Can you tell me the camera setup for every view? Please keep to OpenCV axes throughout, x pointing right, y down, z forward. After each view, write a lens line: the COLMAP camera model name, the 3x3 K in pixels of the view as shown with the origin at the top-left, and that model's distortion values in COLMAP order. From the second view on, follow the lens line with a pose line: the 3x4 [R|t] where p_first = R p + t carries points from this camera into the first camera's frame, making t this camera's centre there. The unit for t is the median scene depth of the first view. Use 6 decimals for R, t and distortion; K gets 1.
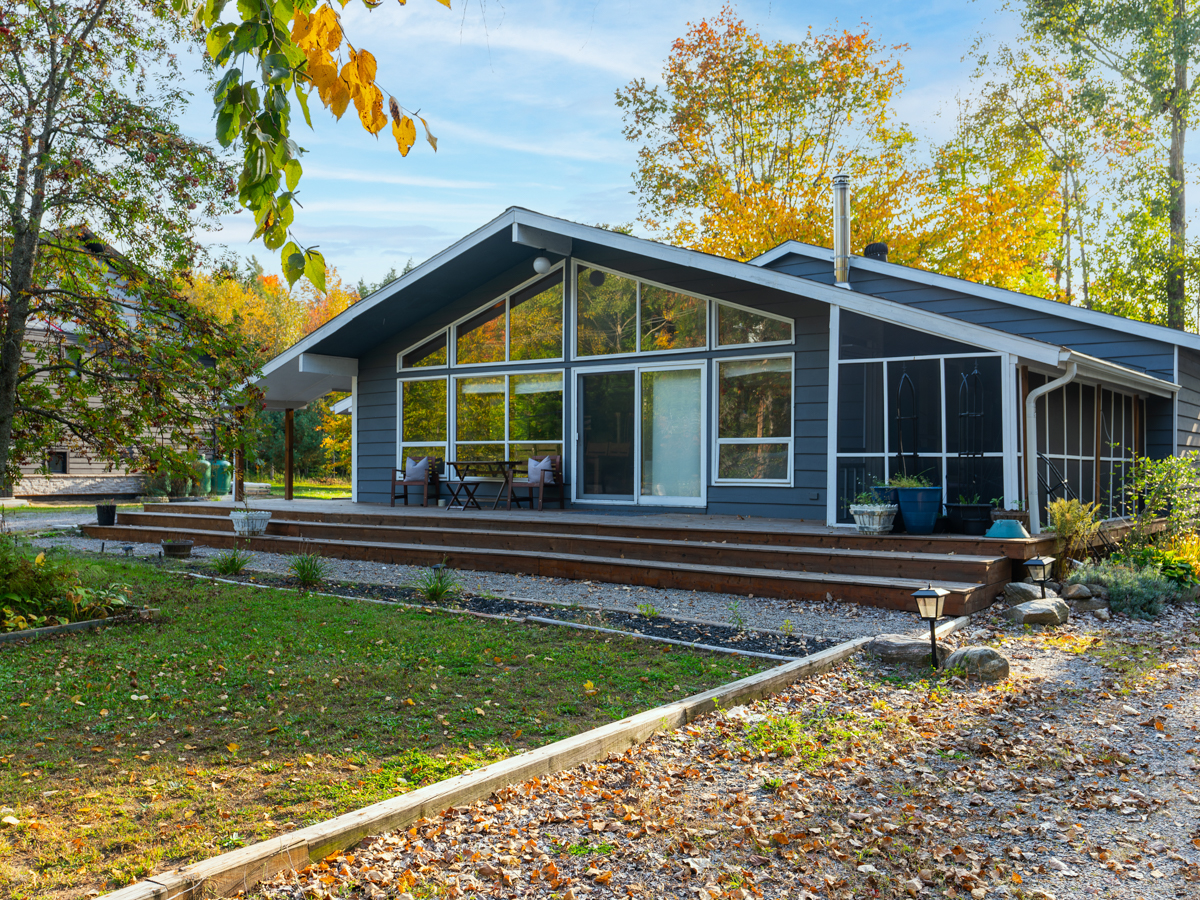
lens RADIAL K [[996.5, 0, 600.0], [0, 996.5, 450.0], [0, 0, 1]] dist [0.000187, 0.005903]
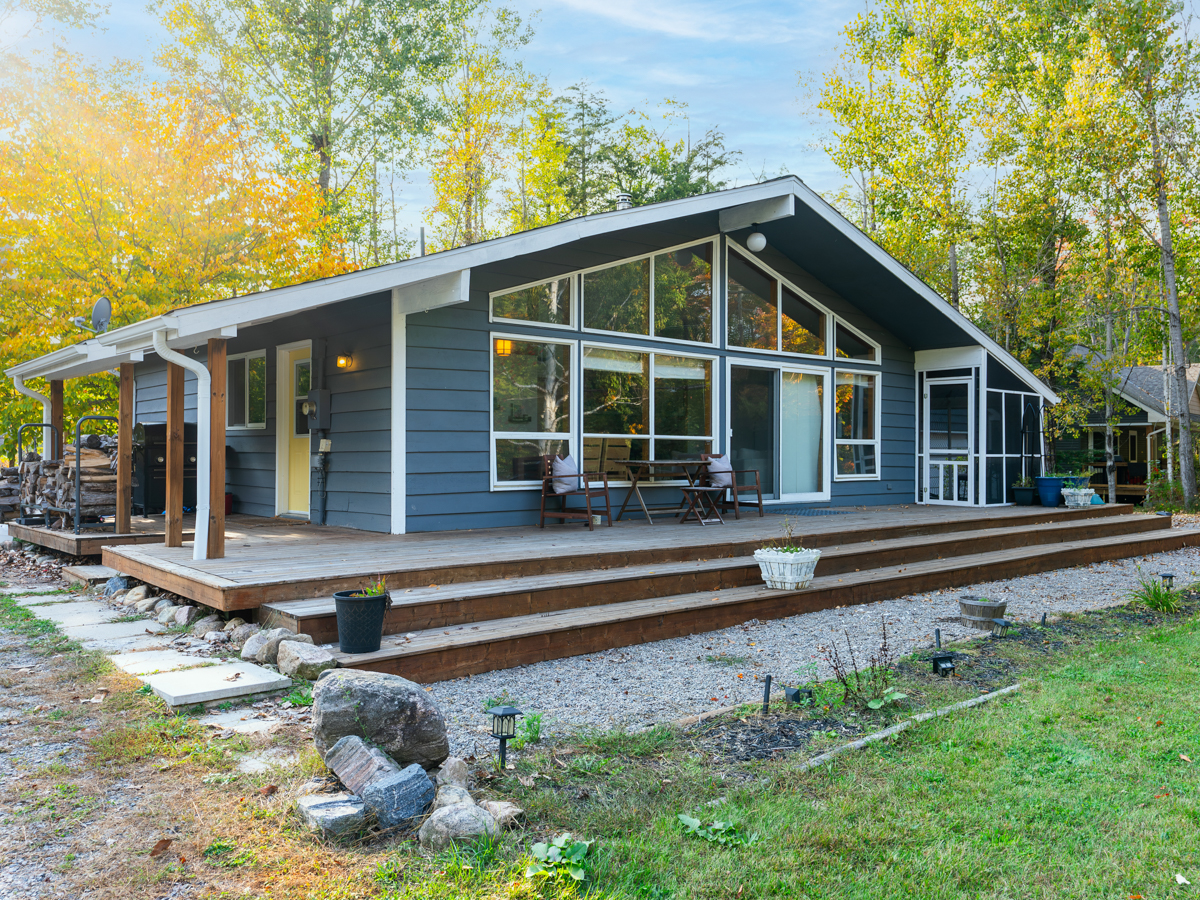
lens RADIAL K [[996.5, 0, 600.0], [0, 996.5, 450.0], [0, 0, 1]] dist [0.000187, 0.005903]
pose [[0.218526, -0.001198, 0.975830, -0.978229], [-0.016075, 0.999859, 0.004827, -0.000676], [-0.975699, -0.016741, 0.218476, 0.954535]]
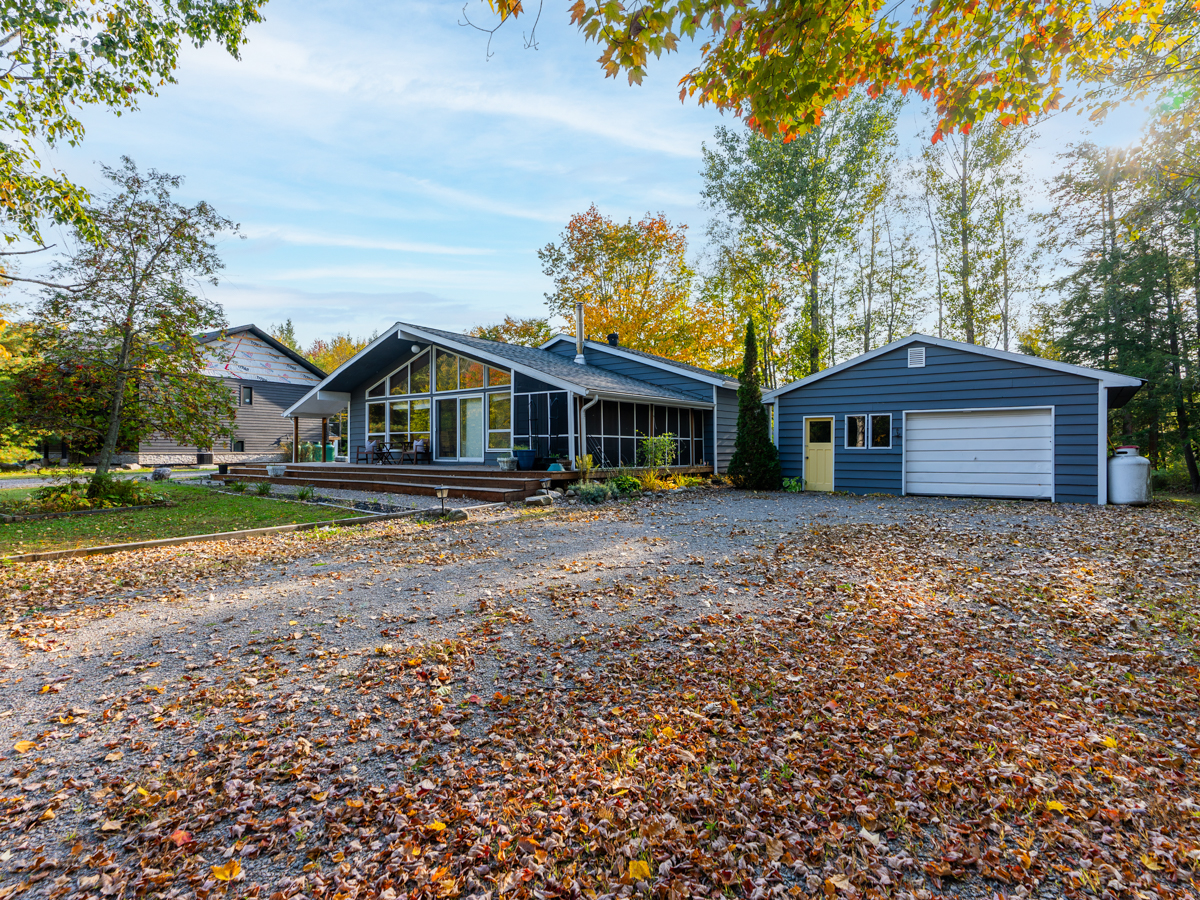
lens RADIAL K [[562.8, 0, 590.6], [0, 562.8, 429.9], [0, 0, 1]] dist [-0.002309, -0.000303]
pose [[0.999957, -0.005880, -0.007234, 0.327031], [0.005751, 0.999827, -0.017714, 0.010471], [0.007337, 0.017671, 0.999817, -0.195097]]
